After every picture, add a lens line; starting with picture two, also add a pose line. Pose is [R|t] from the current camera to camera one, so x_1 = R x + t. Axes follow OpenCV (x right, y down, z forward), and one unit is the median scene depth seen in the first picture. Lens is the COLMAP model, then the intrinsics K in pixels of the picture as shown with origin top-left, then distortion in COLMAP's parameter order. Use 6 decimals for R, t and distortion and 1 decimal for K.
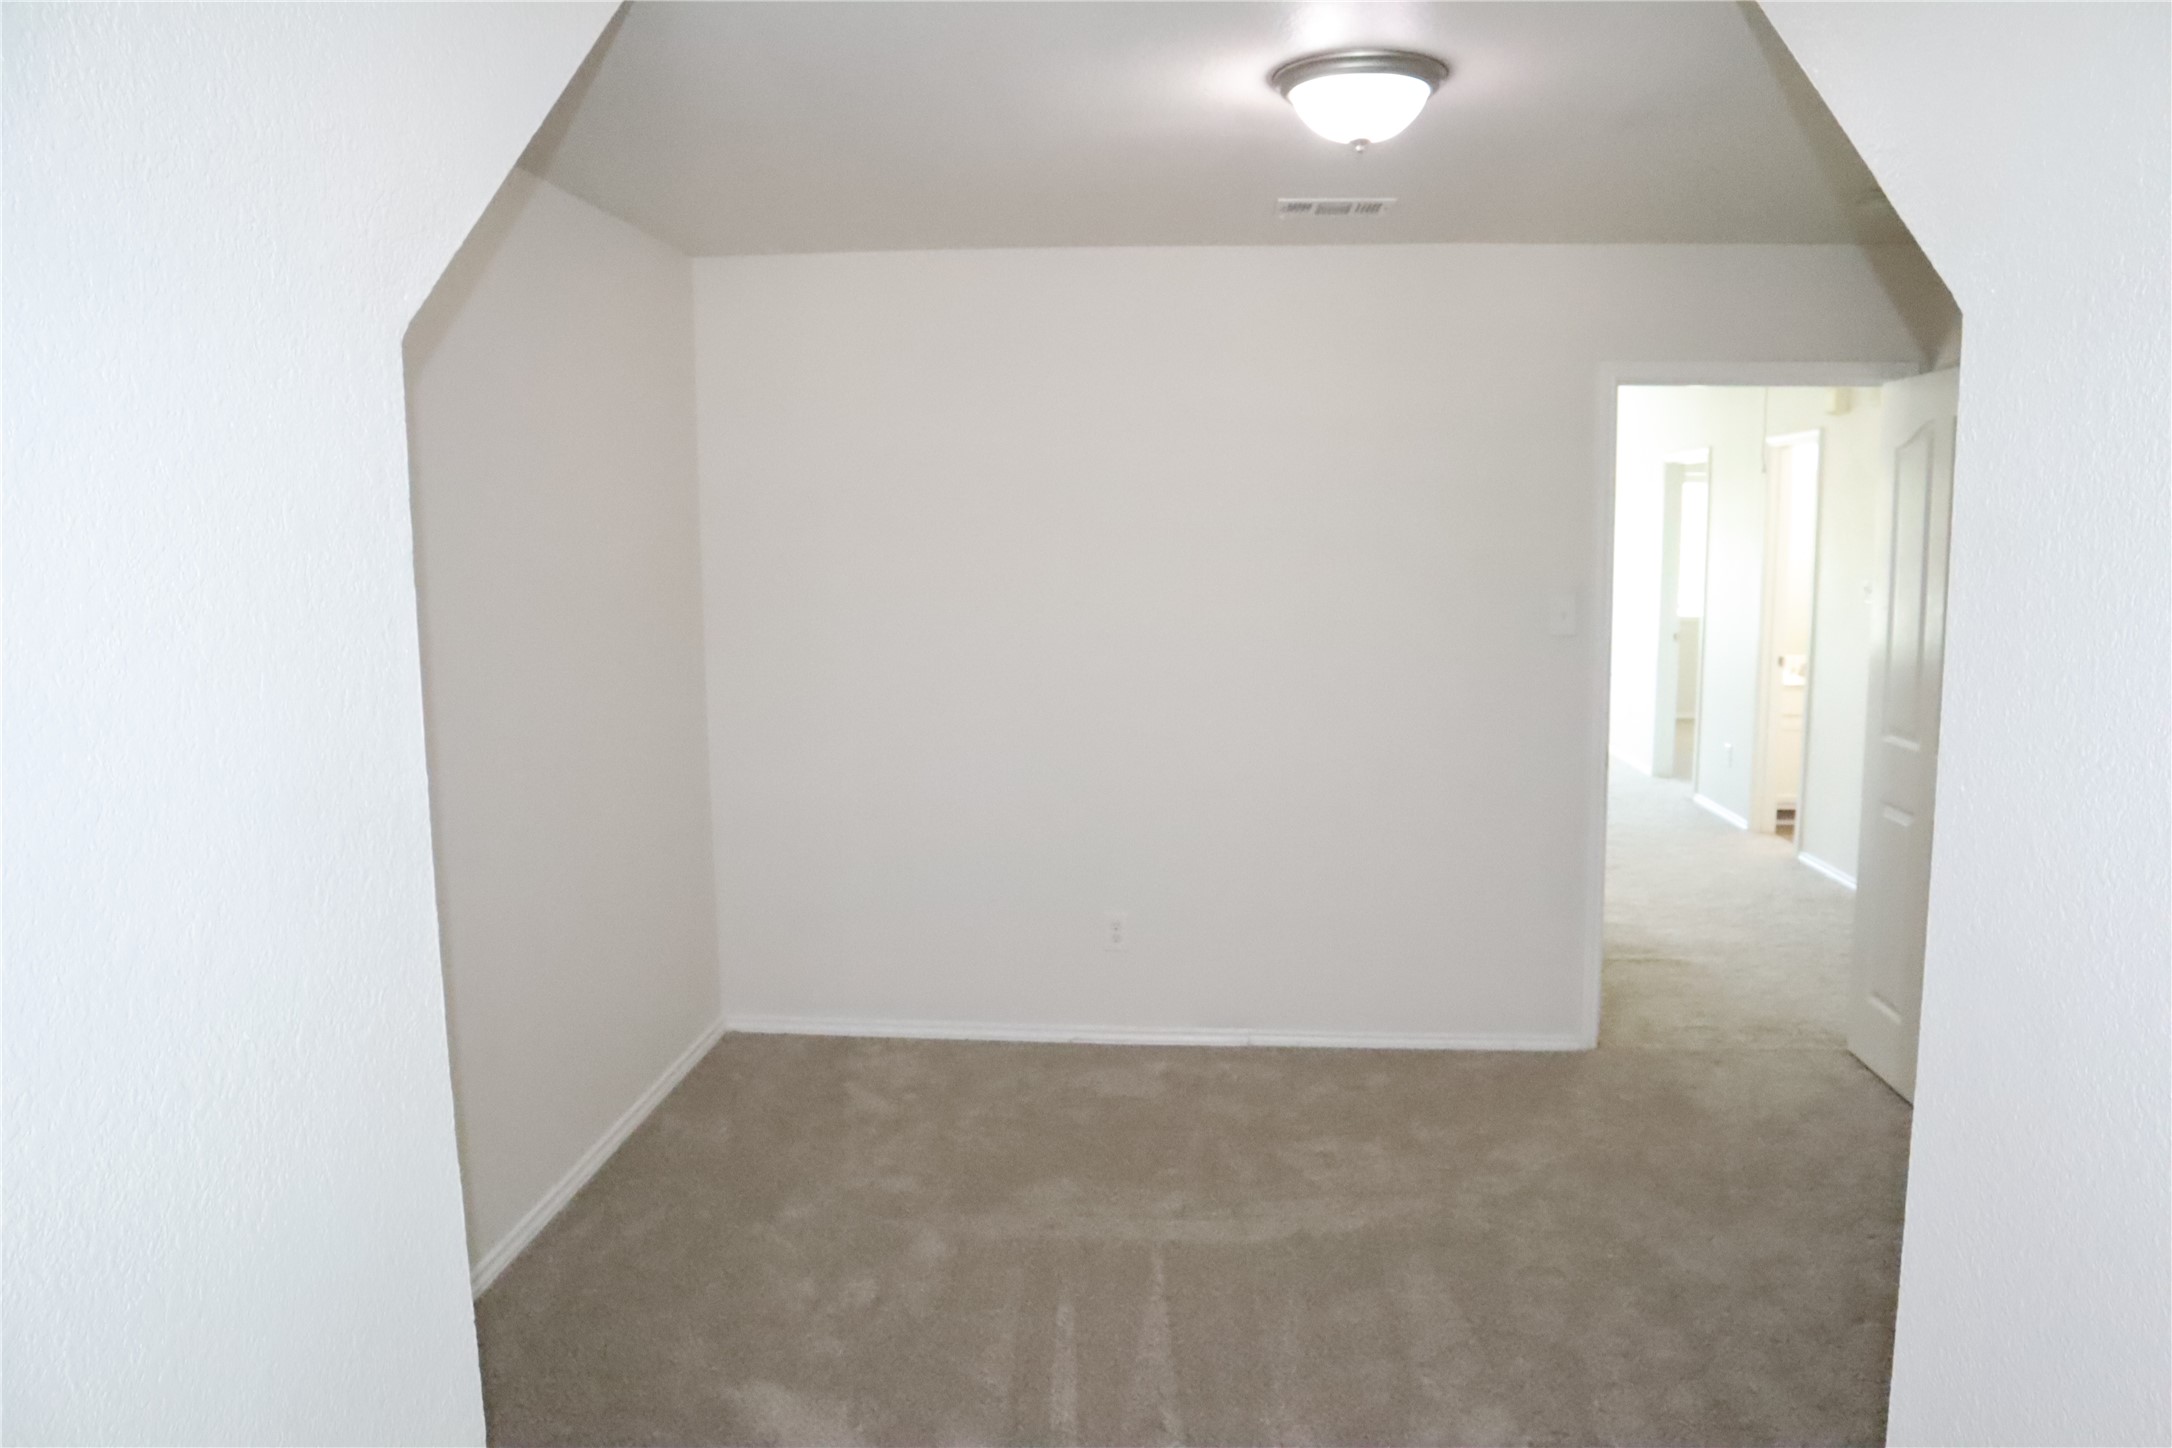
lens RADIAL K [[1533.6, 0, 1054.7], [0, 1533.6, 728.2], [0, 0, 1]] dist [-0.110327, 0.085035]
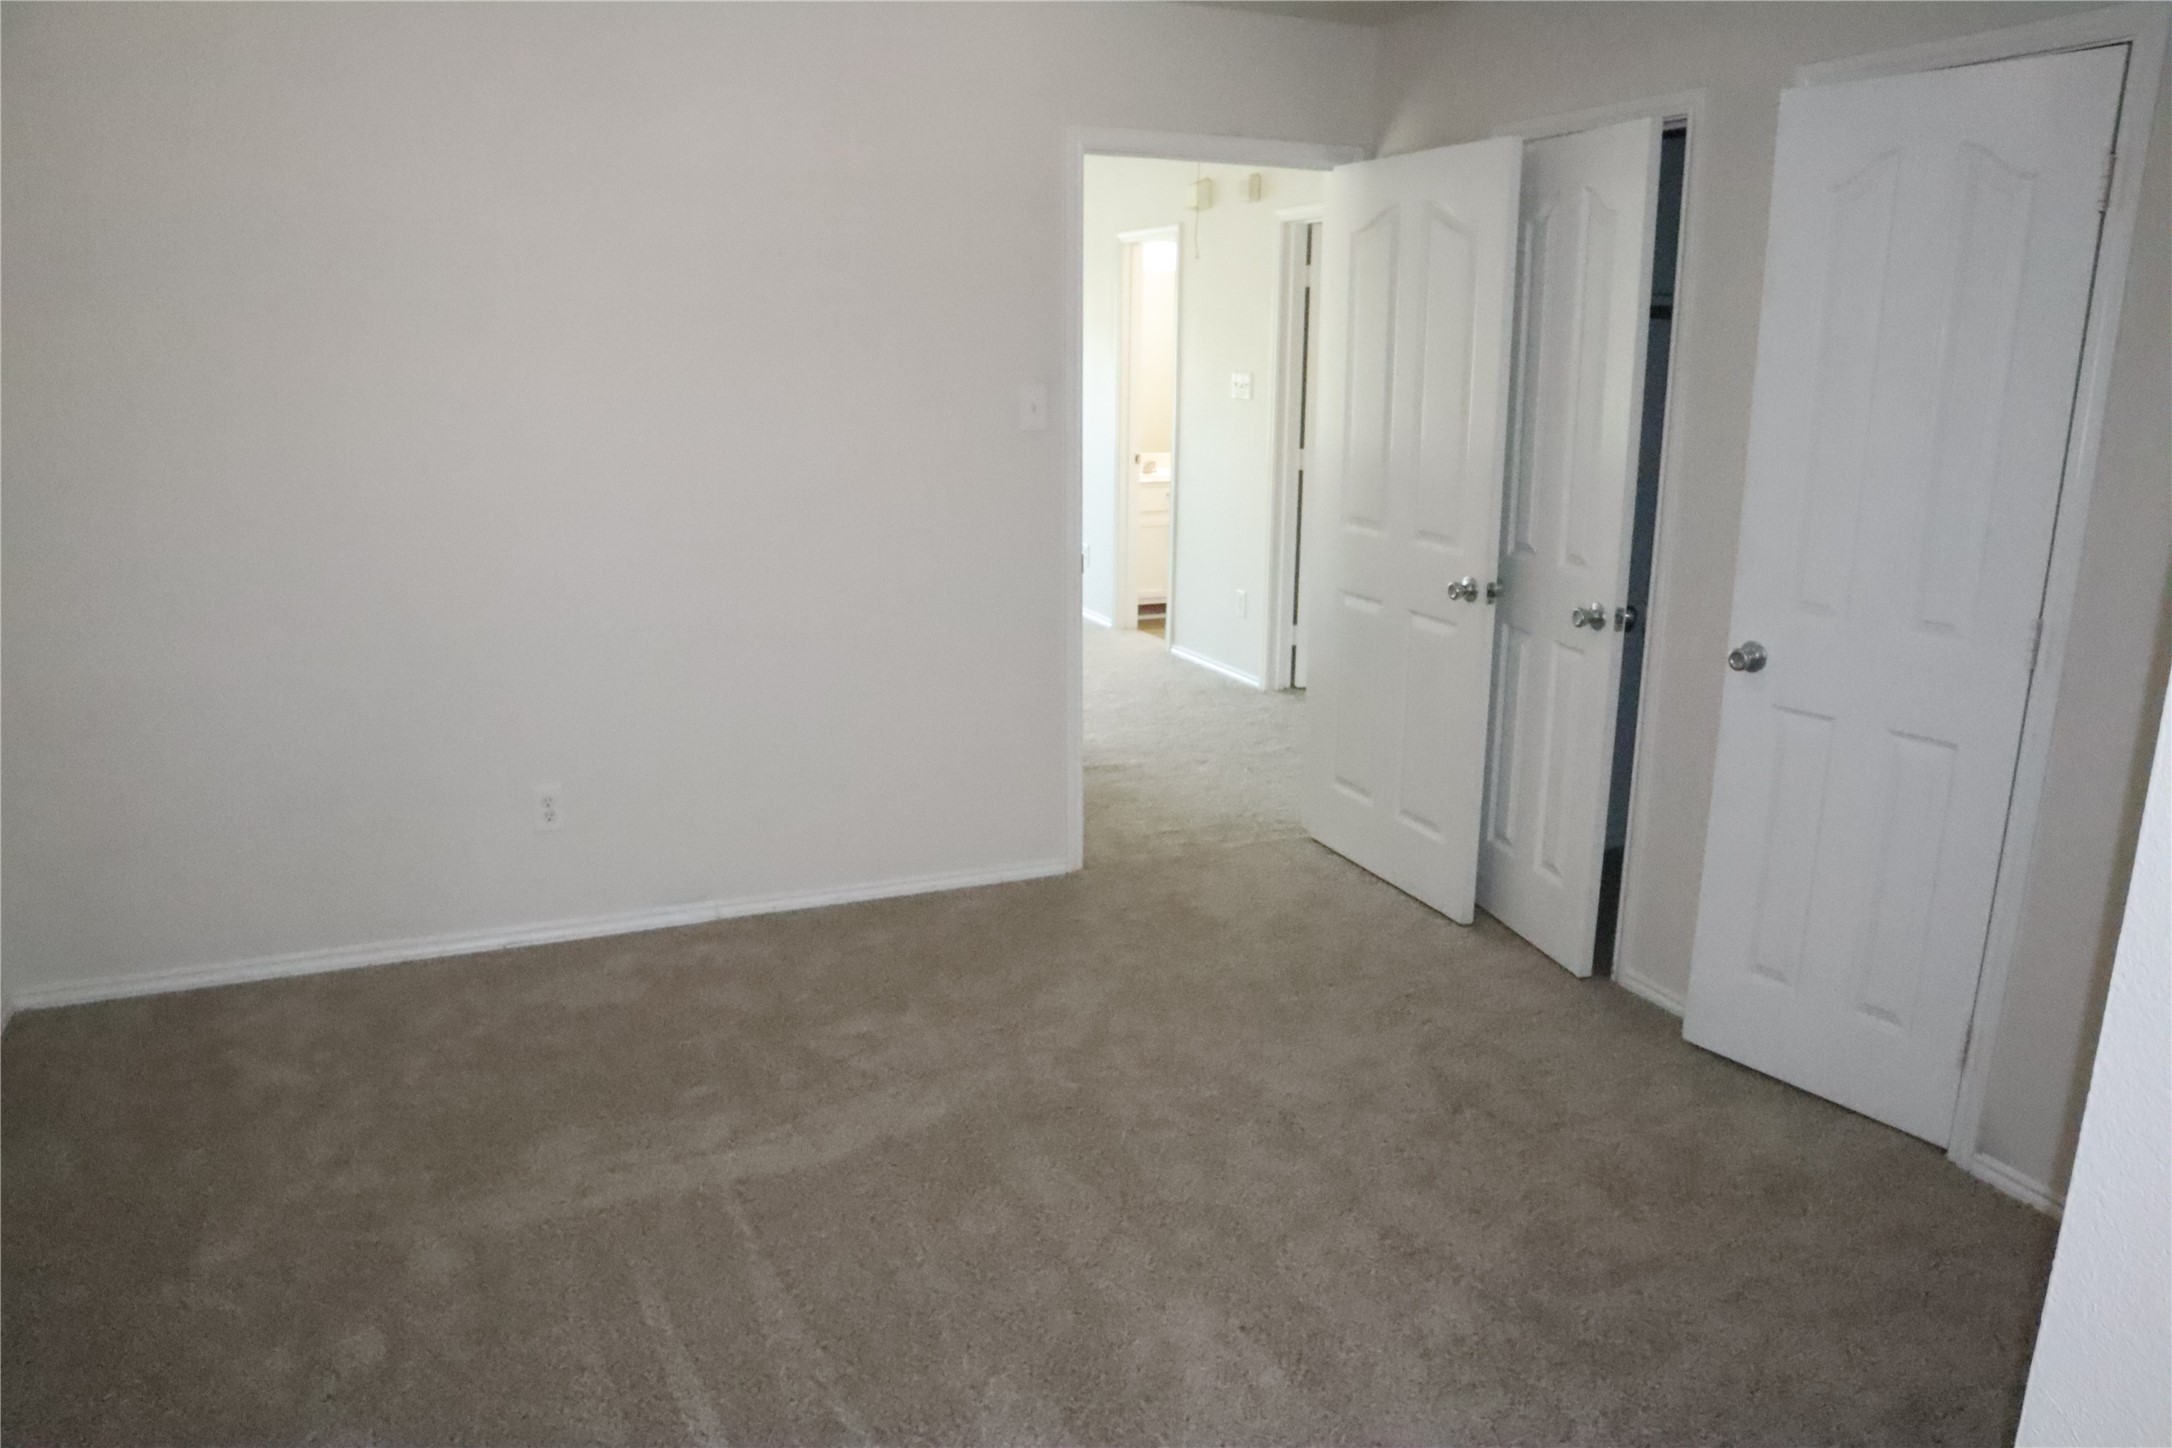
lens RADIAL K [[1533.6, 0, 1054.7], [0, 1533.6, 728.2], [0, 0, 1]] dist [-0.110327, 0.085035]
pose [[0.879462, -0.104016, 0.464464, -0.110124], [0.047814, 0.990200, 0.131219, -0.004465], [-0.473561, -0.093194, 0.875817, 0.186458]]
